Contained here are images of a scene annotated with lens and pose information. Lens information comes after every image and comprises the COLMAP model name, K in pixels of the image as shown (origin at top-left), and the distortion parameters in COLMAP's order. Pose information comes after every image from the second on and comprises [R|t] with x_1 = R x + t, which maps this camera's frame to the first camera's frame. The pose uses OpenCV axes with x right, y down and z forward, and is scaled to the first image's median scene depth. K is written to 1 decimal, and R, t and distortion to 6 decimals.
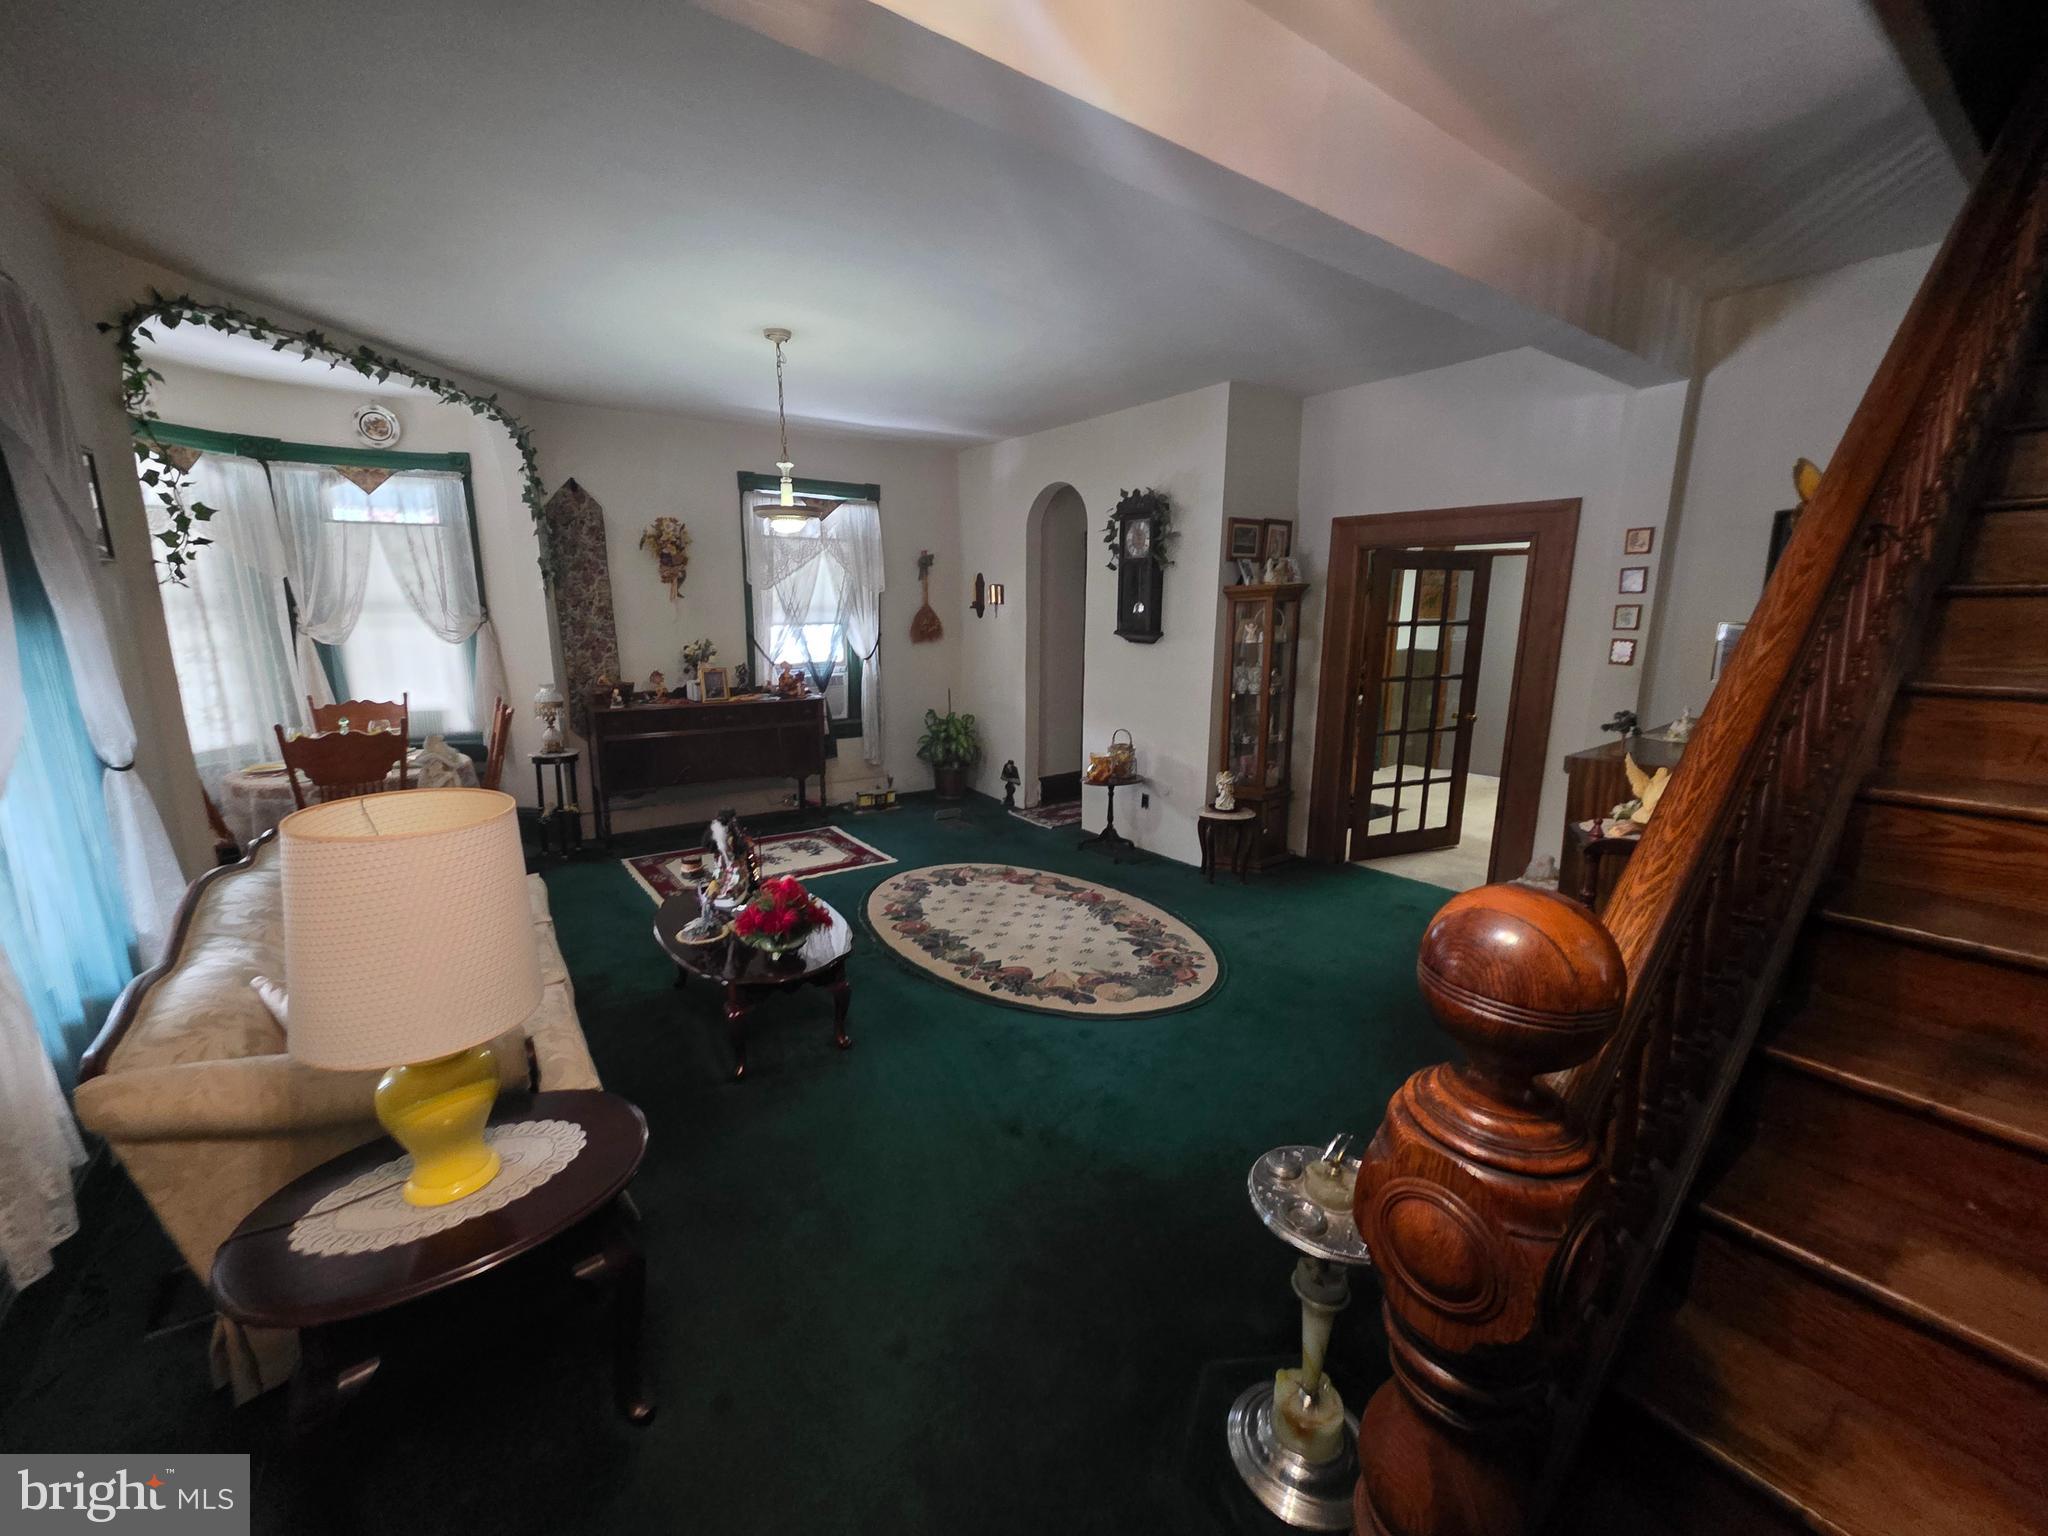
lens RADIAL K [[820.0, 0, 1011.5], [0, 820.0, 765.5], [0, 0, 1]] dist [-0.003207, 0.001601]
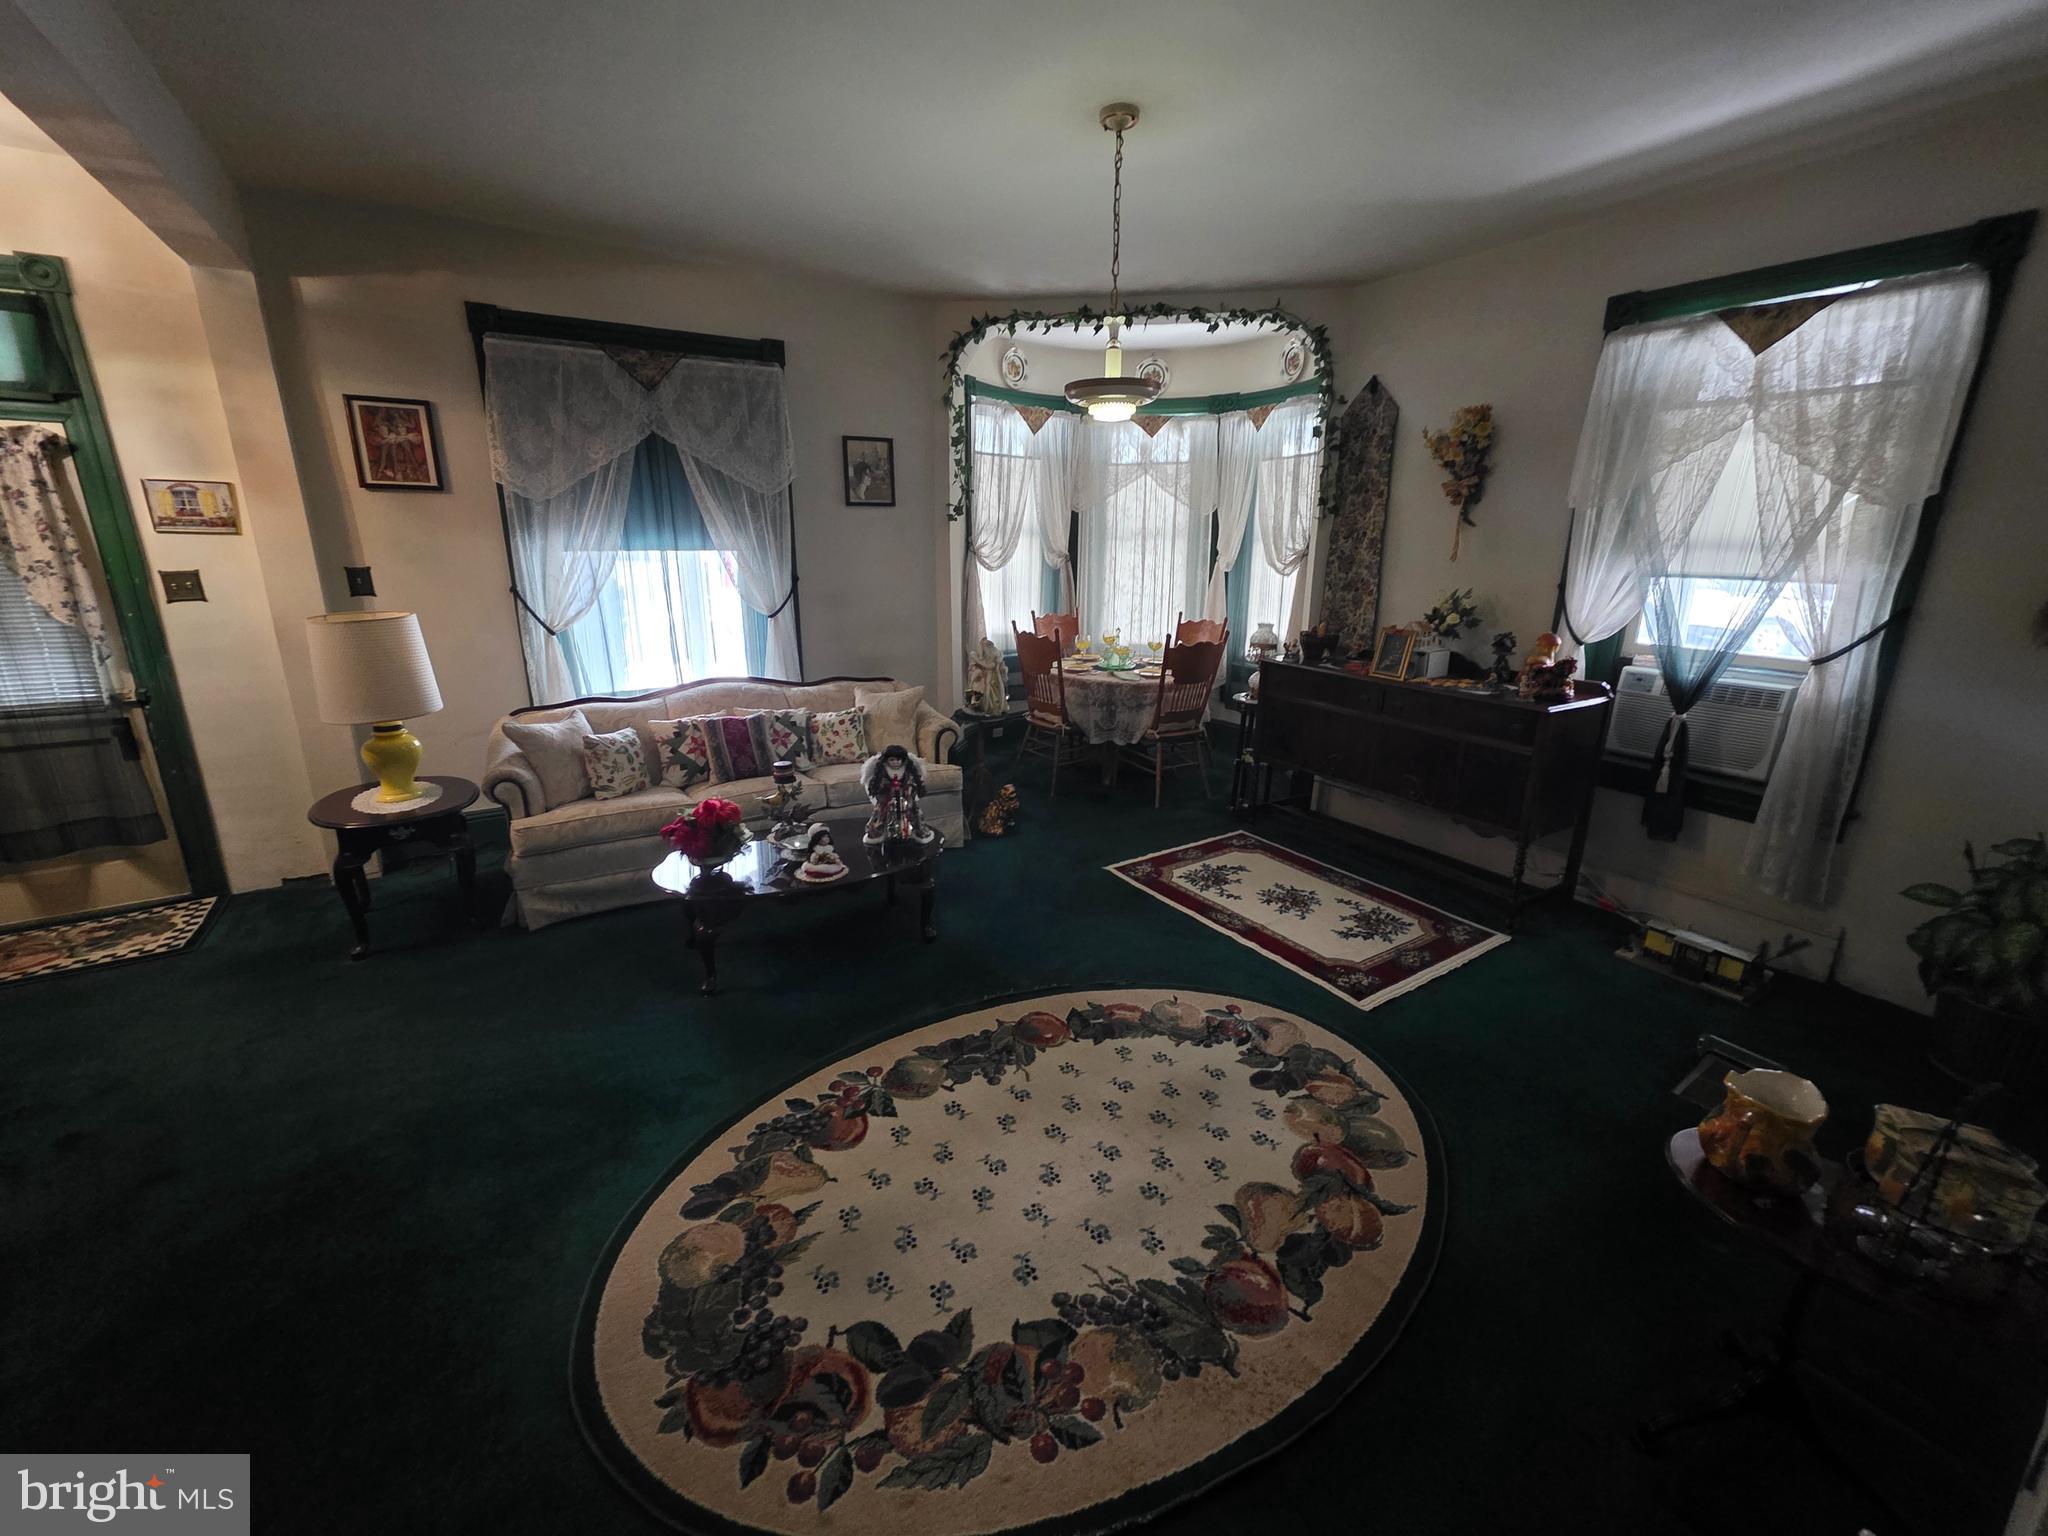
lens RADIAL K [[820.0, 0, 1013.4], [0, 820.0, 753.6], [0, 0, 1]] dist [-0.003207, 0.001601]
pose [[-0.068069, 0.250812, -0.965640, 0.418488], [-0.202886, 0.944180, 0.259539, -0.160436], [0.976834, 0.213582, -0.013383, 0.867871]]
